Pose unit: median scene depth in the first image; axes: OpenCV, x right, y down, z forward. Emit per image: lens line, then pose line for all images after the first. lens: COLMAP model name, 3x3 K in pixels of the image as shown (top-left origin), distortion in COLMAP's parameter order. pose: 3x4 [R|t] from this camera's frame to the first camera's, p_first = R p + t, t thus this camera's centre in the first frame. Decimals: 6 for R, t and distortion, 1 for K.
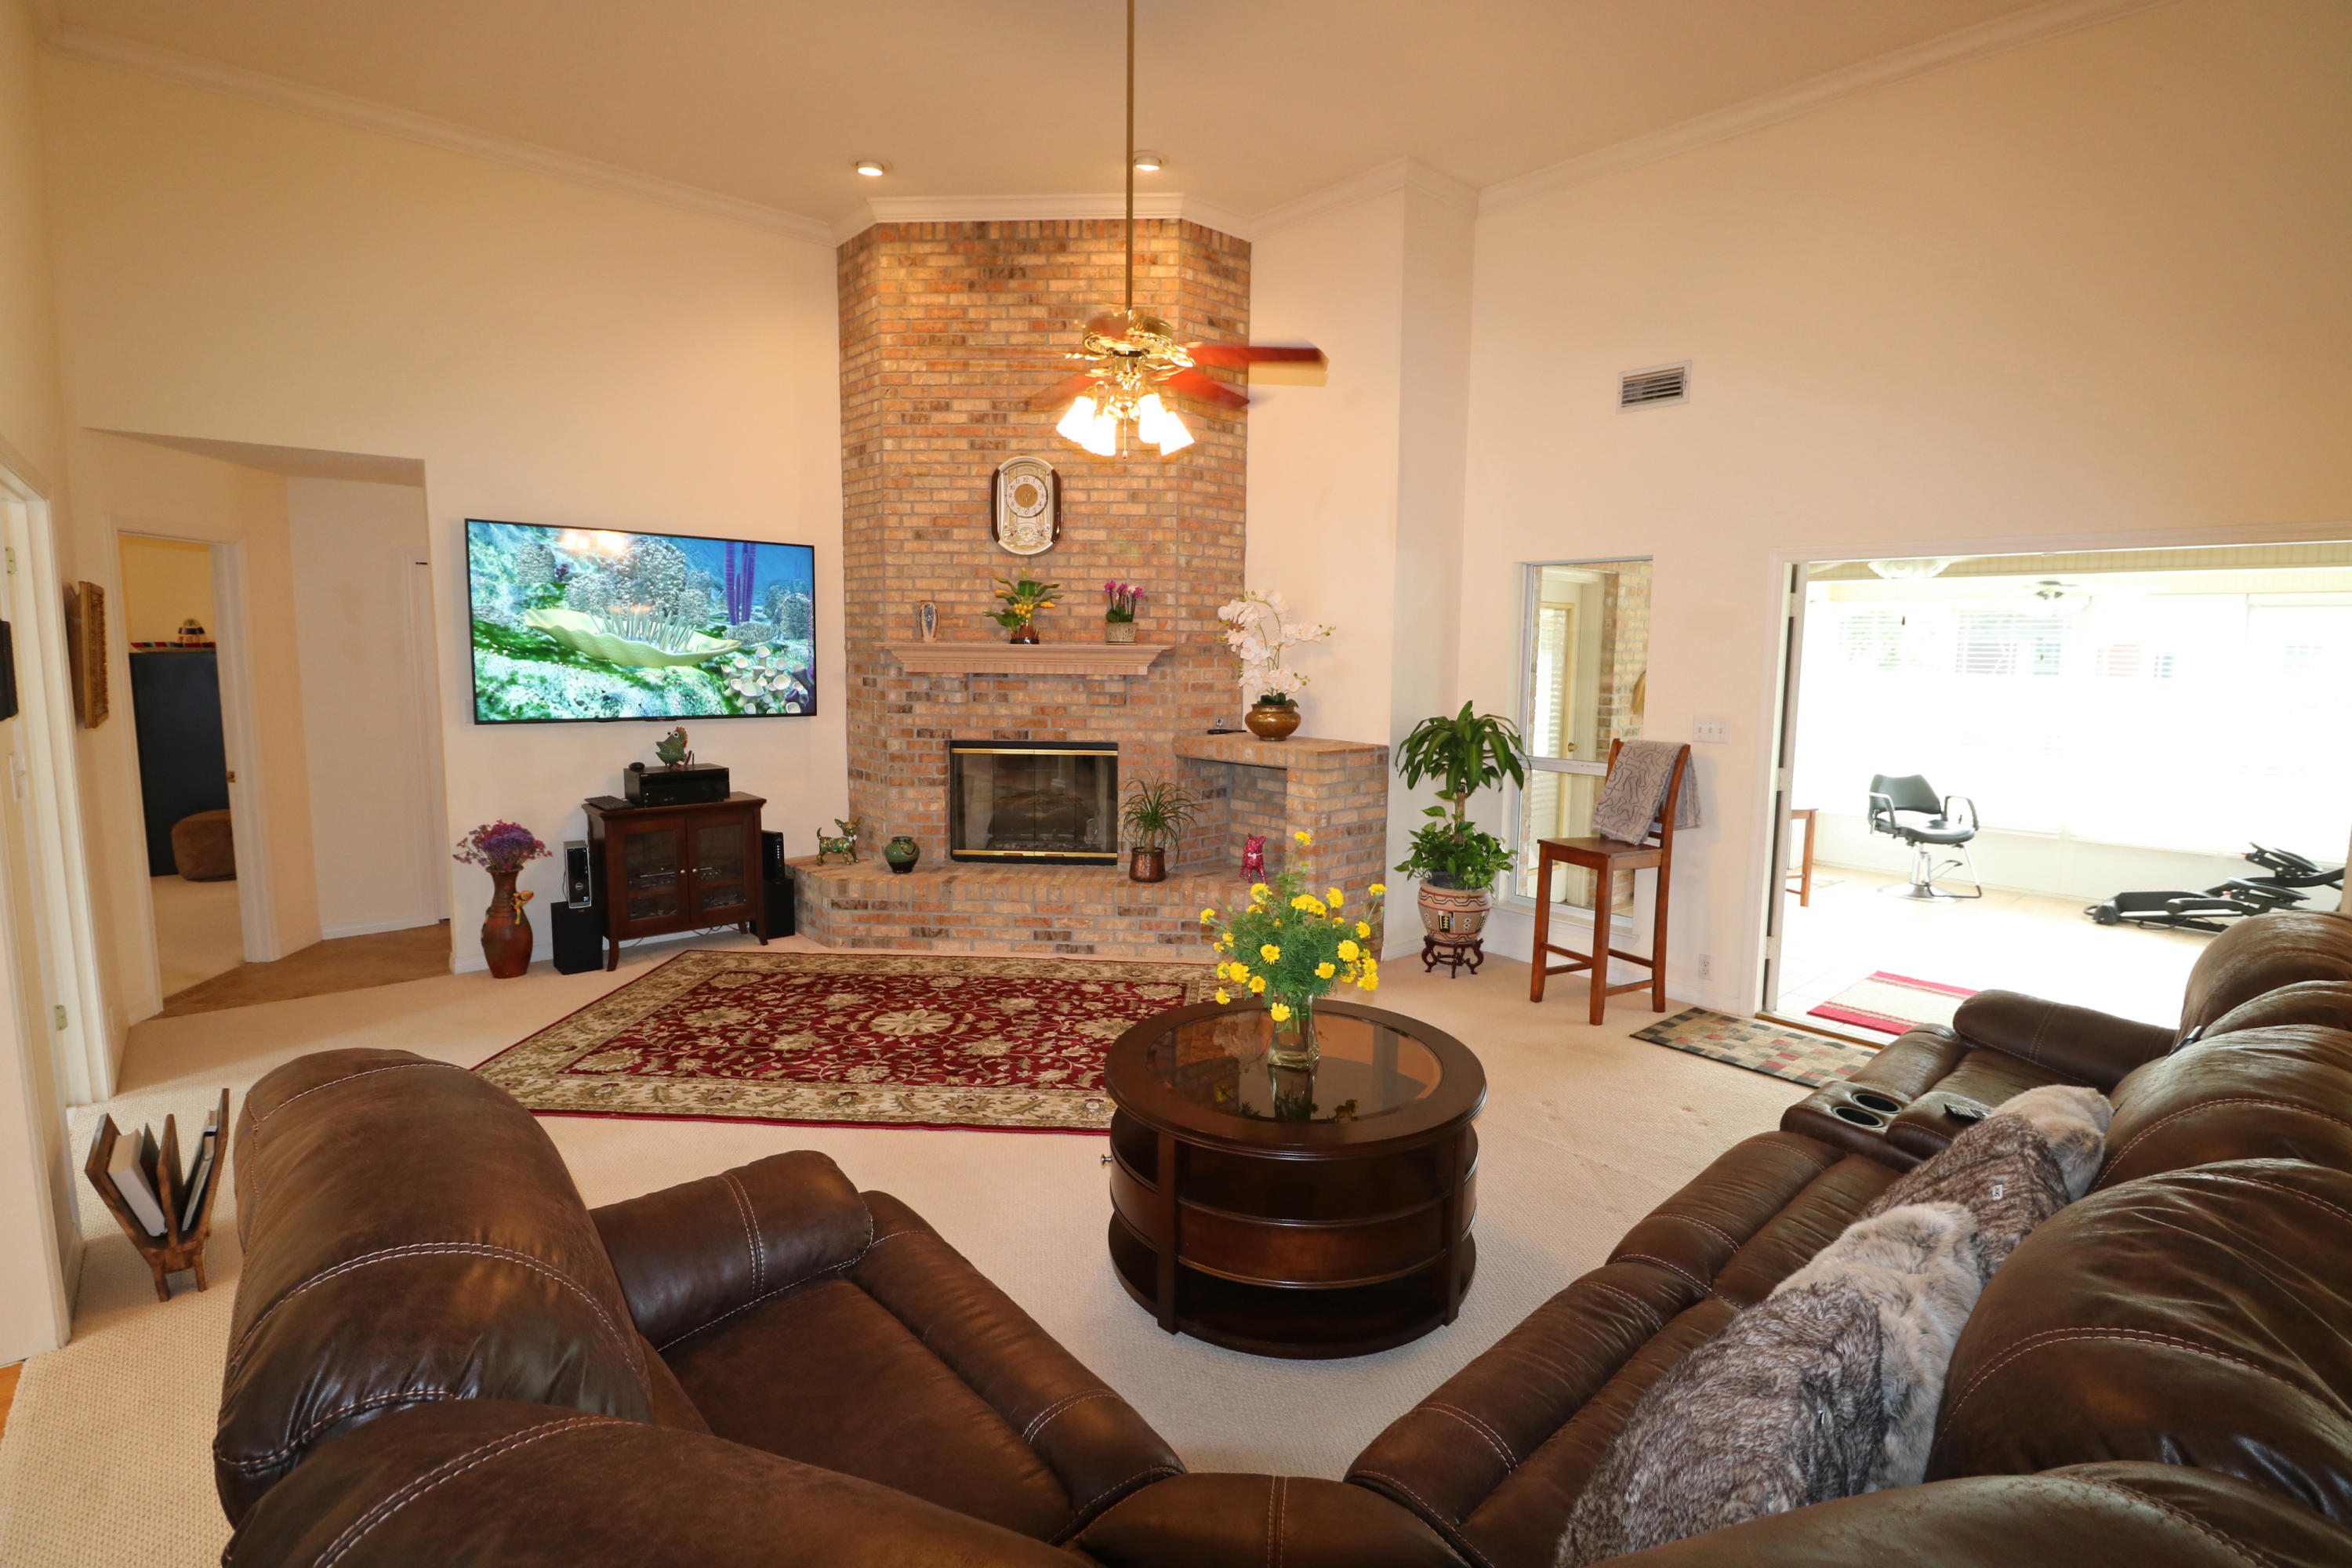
lens RADIAL K [[1104.0, 0, 1180.1], [0, 1104.0, 769.7], [0, 0, 1]] dist [0.000271, -0.011507]
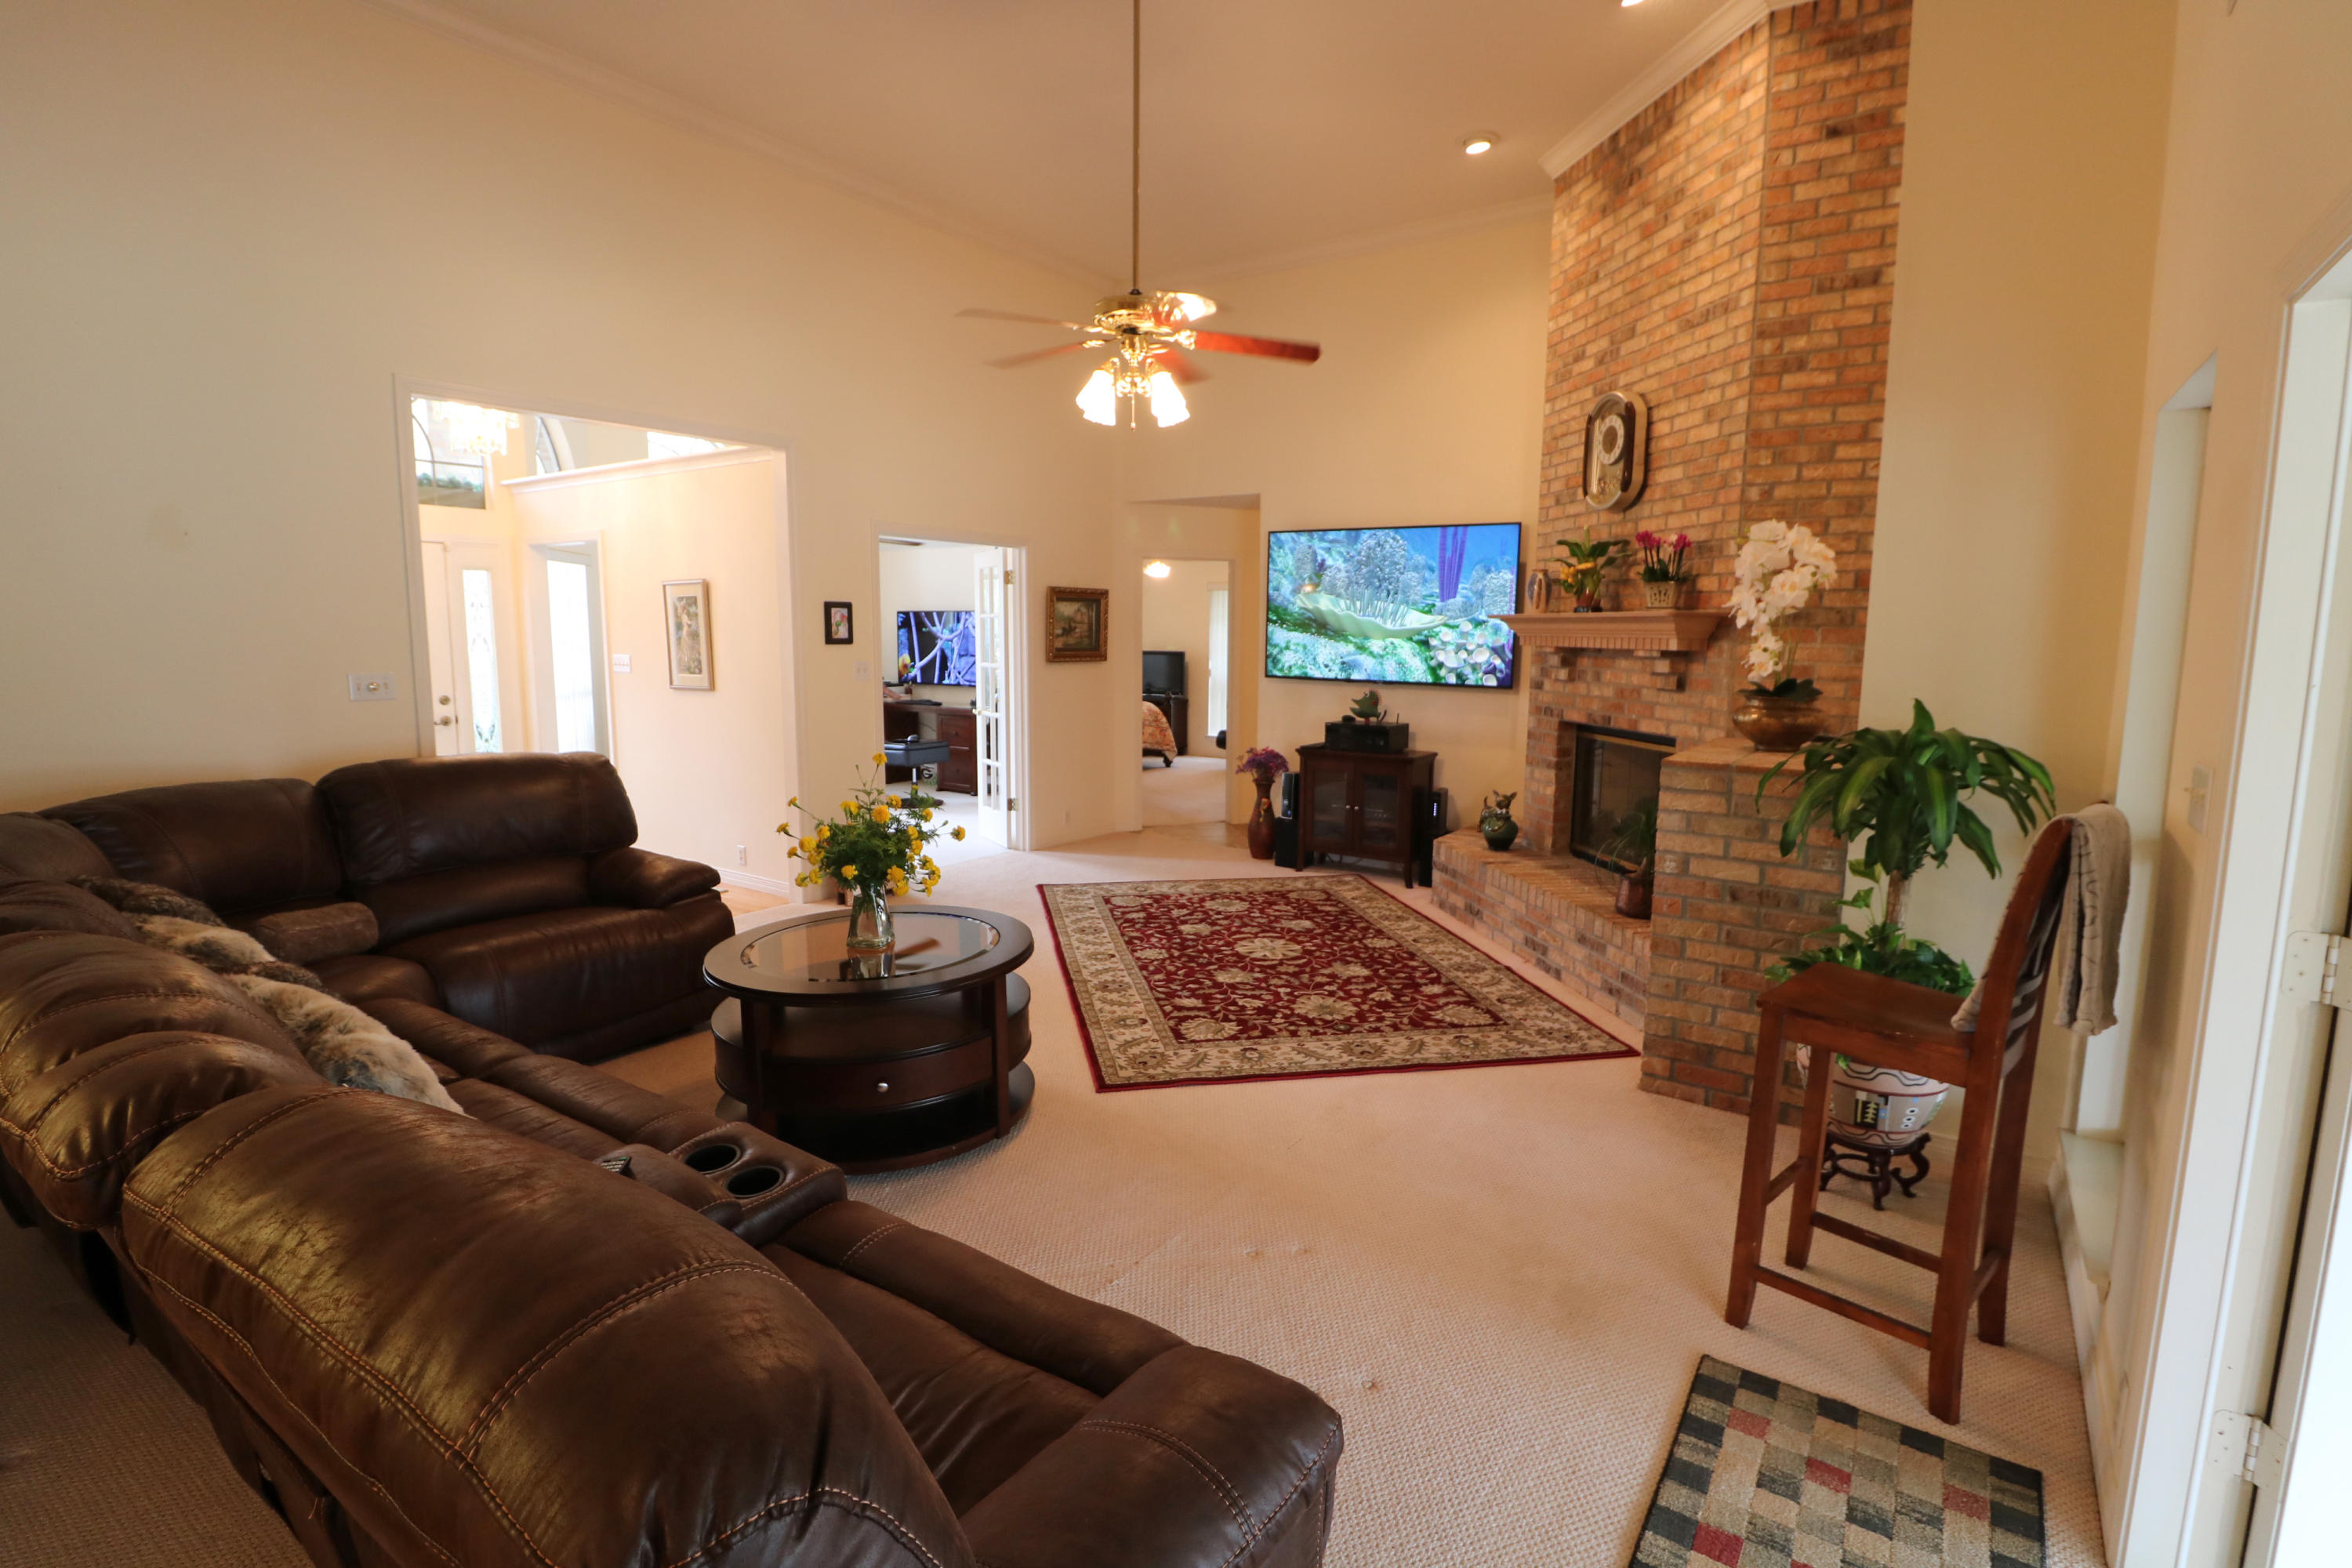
lens RADIAL K [[1104.0, 0, 1180.1], [0, 1104.0, 769.7], [0, 0, 1]] dist [0.000271, -0.011507]
pose [[0.240531, 0.113717, -0.963957, 0.685887], [-0.116385, 0.989327, 0.087669, -0.033881], [0.963639, 0.091103, 0.251199, 0.527305]]
